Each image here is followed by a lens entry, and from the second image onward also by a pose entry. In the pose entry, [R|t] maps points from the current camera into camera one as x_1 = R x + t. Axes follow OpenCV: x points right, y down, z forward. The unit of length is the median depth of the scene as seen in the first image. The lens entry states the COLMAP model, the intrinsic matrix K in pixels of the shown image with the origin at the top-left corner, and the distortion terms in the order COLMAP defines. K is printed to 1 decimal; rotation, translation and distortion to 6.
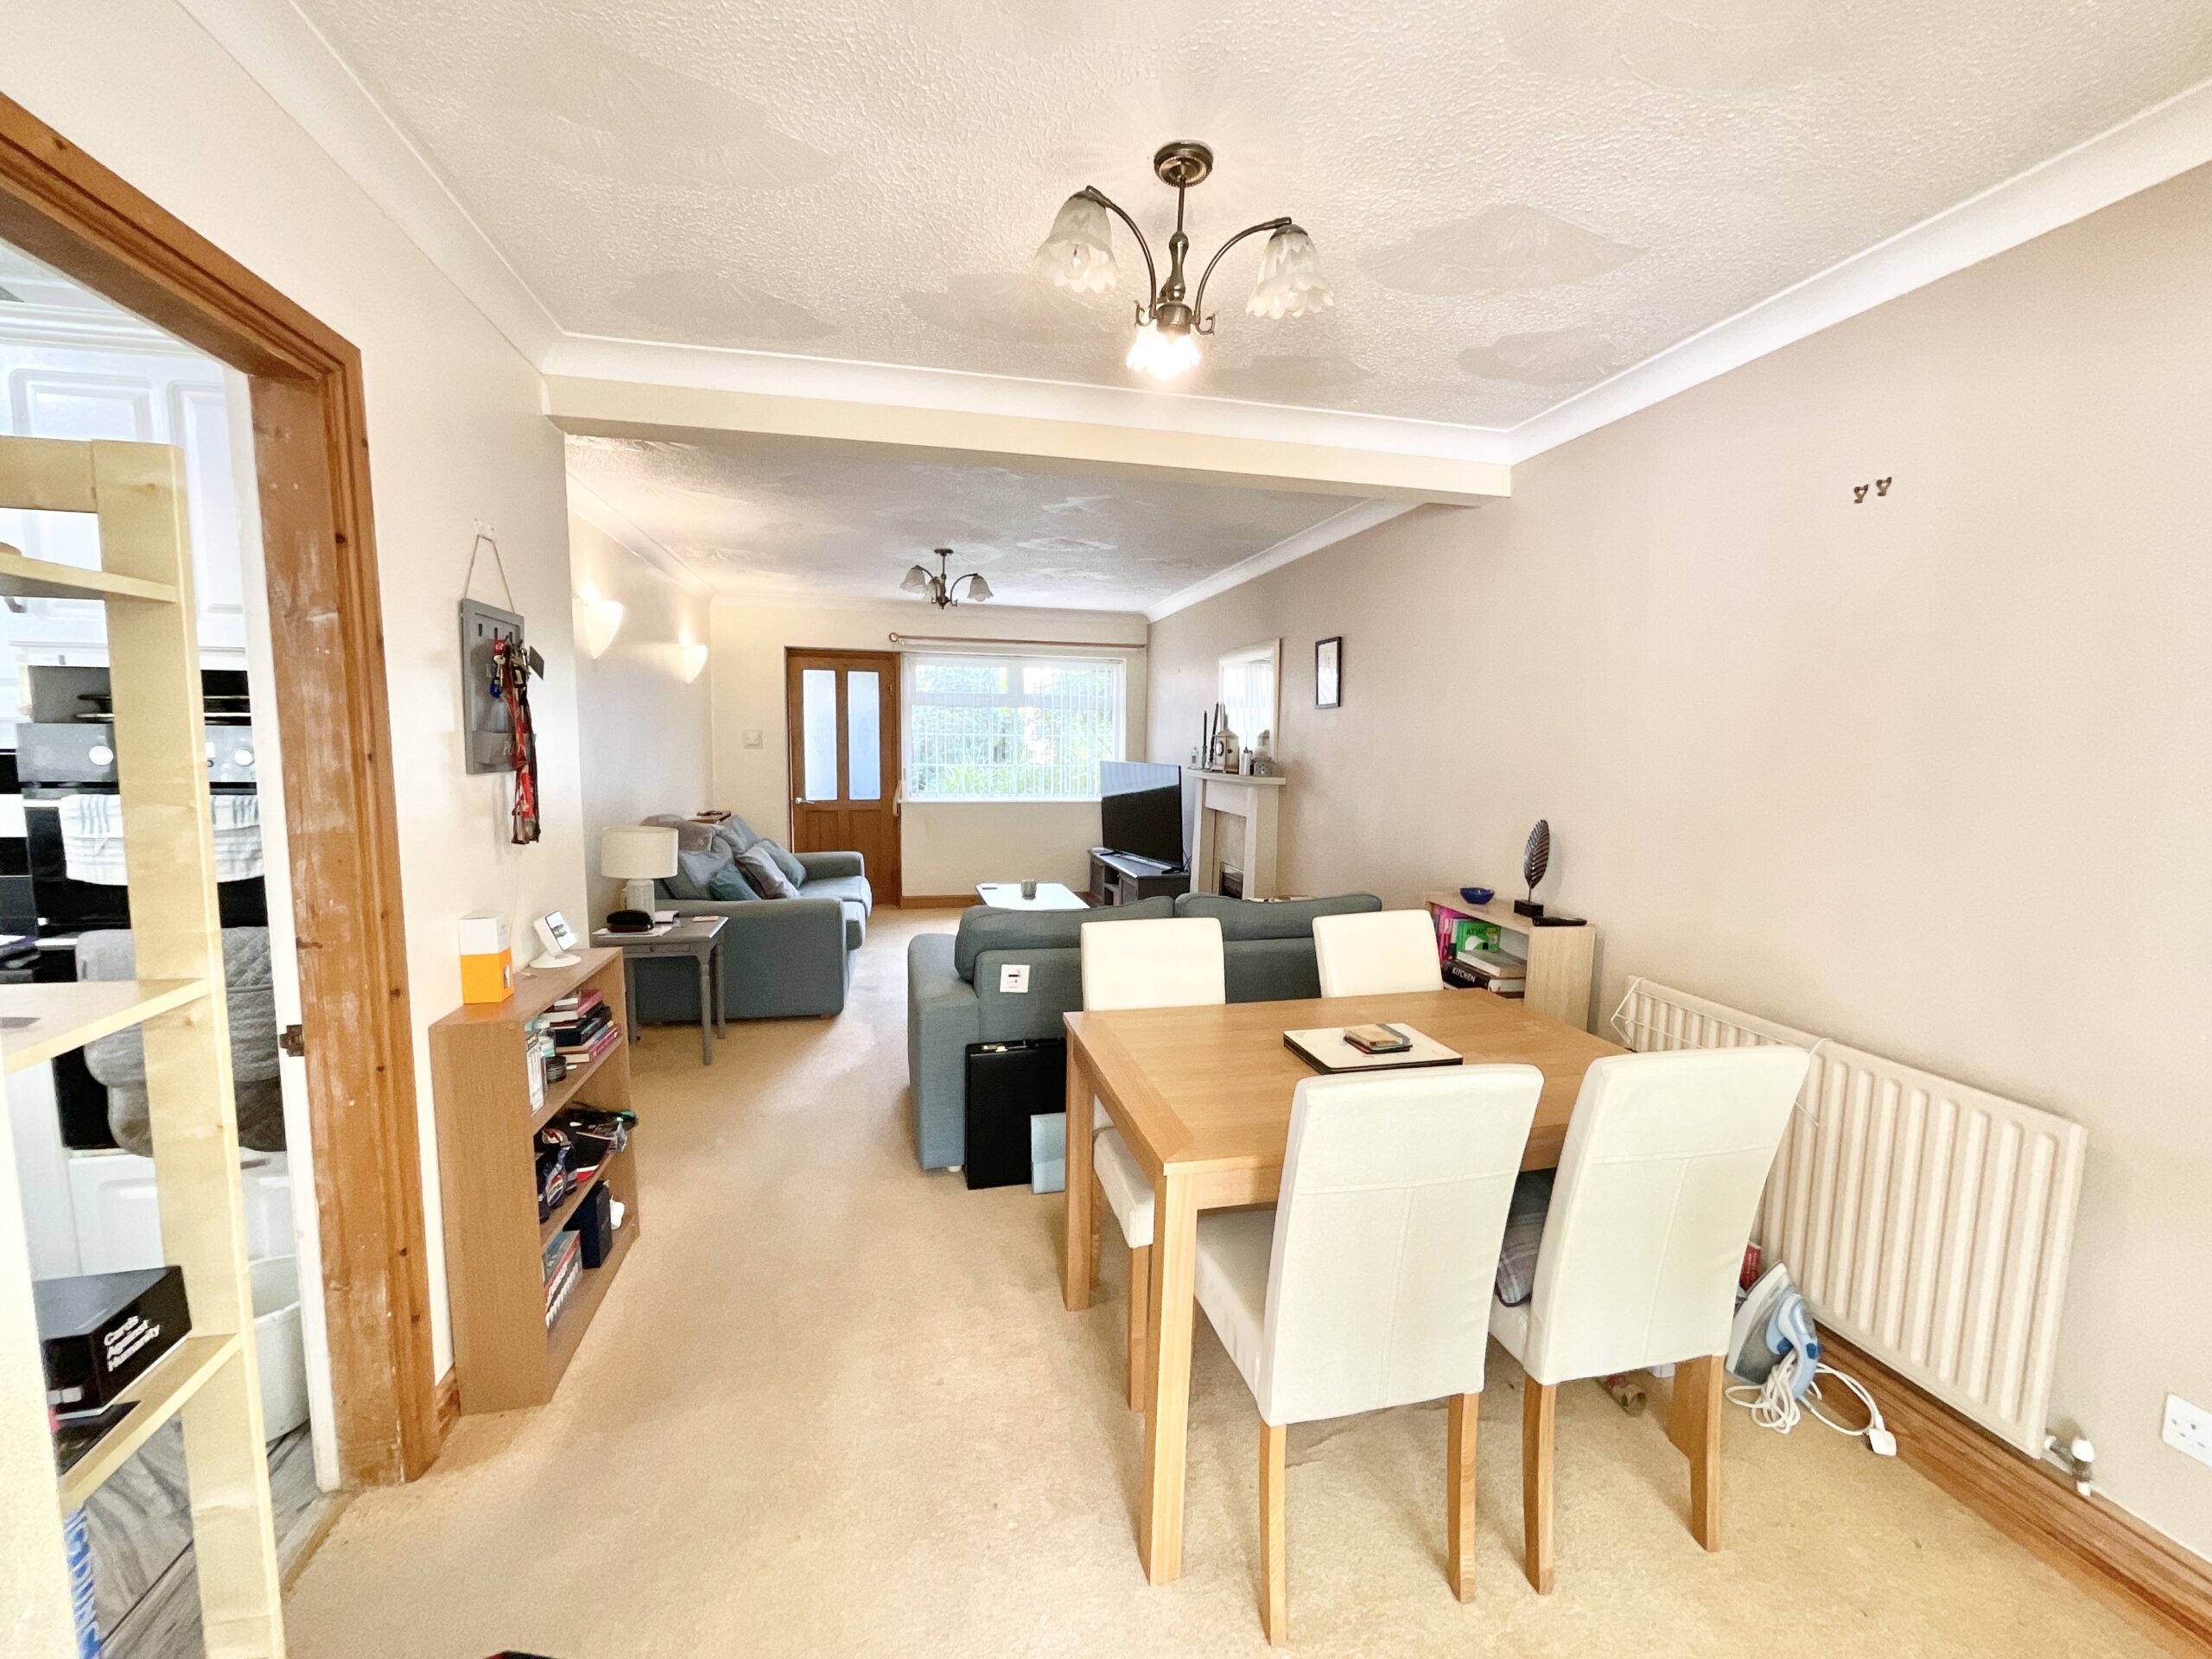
lens RADIAL K [[898.5, 0, 1102.3], [0, 898.5, 831.8], [0, 0, 1]] dist [-0.001112, -0.000576]
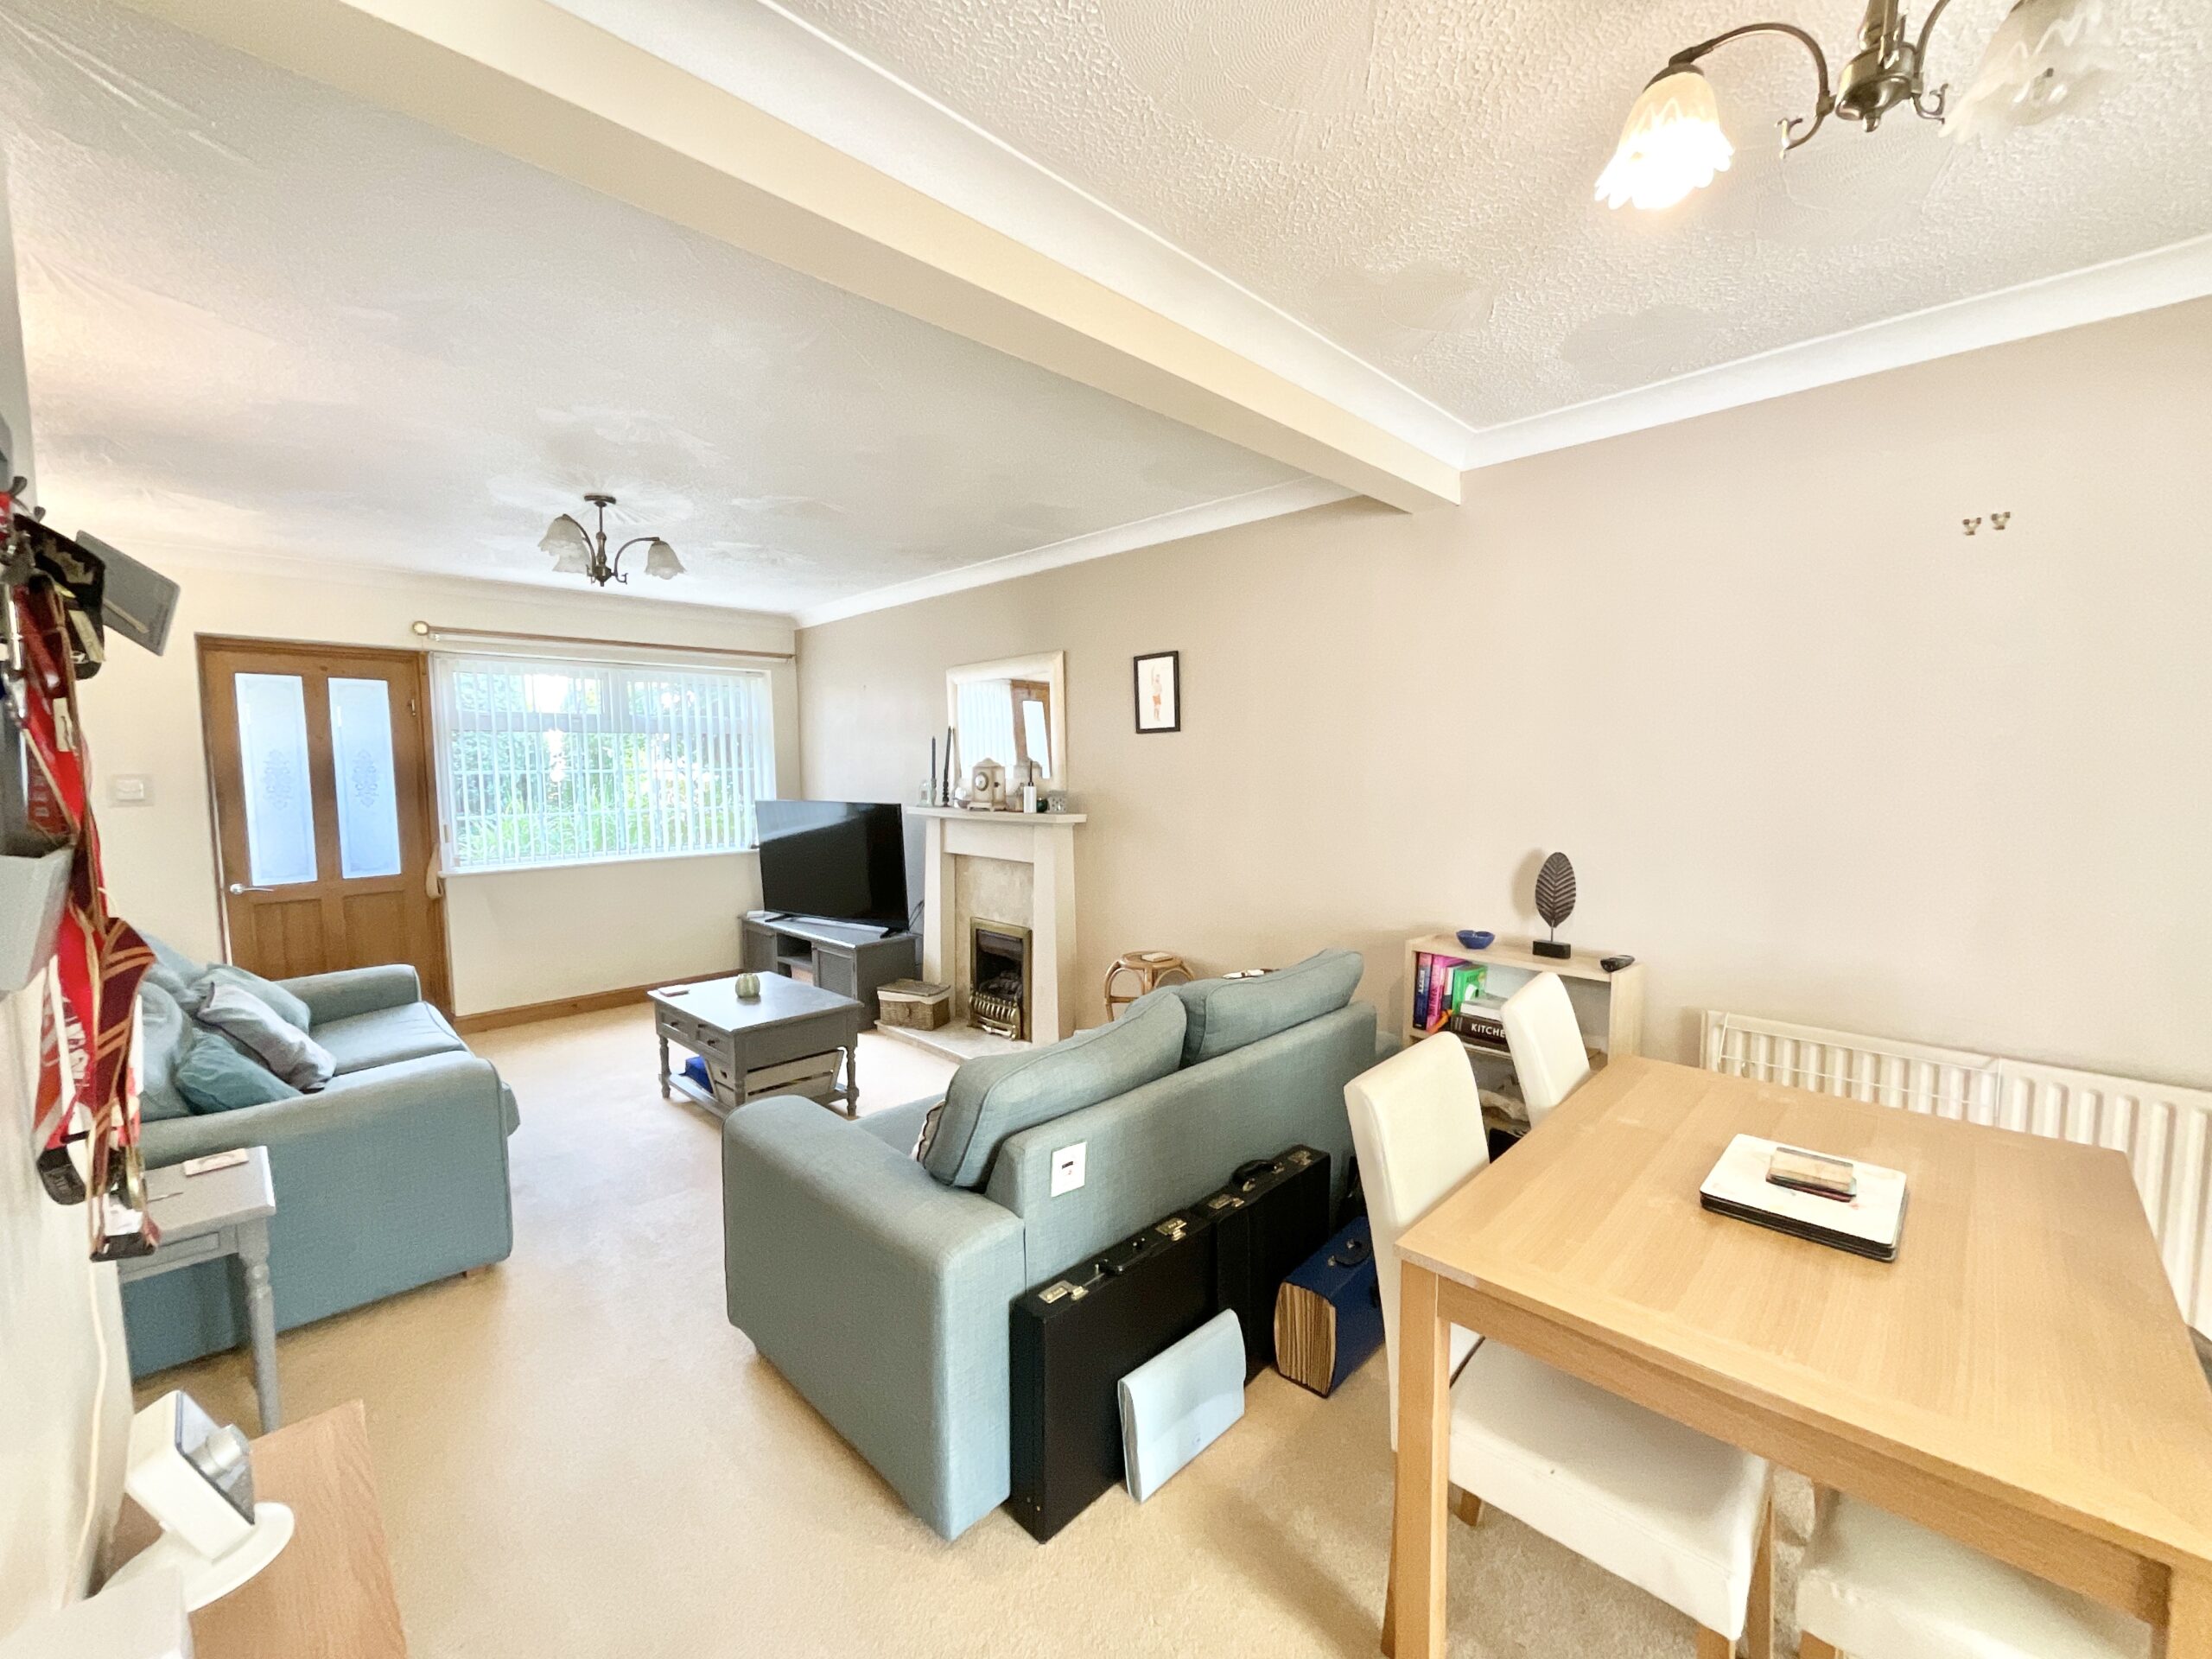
lens RADIAL K [[898.5, 0, 1102.3], [0, 898.5, 831.8], [0, 0, 1]] dist [-0.001112, -0.000576]
pose [[0.850136, -0.063386, 0.522734, -0.217561], [0.076023, 0.997102, -0.002731, -0.037418], [-0.521046, 0.042062, 0.852491, 0.249226]]
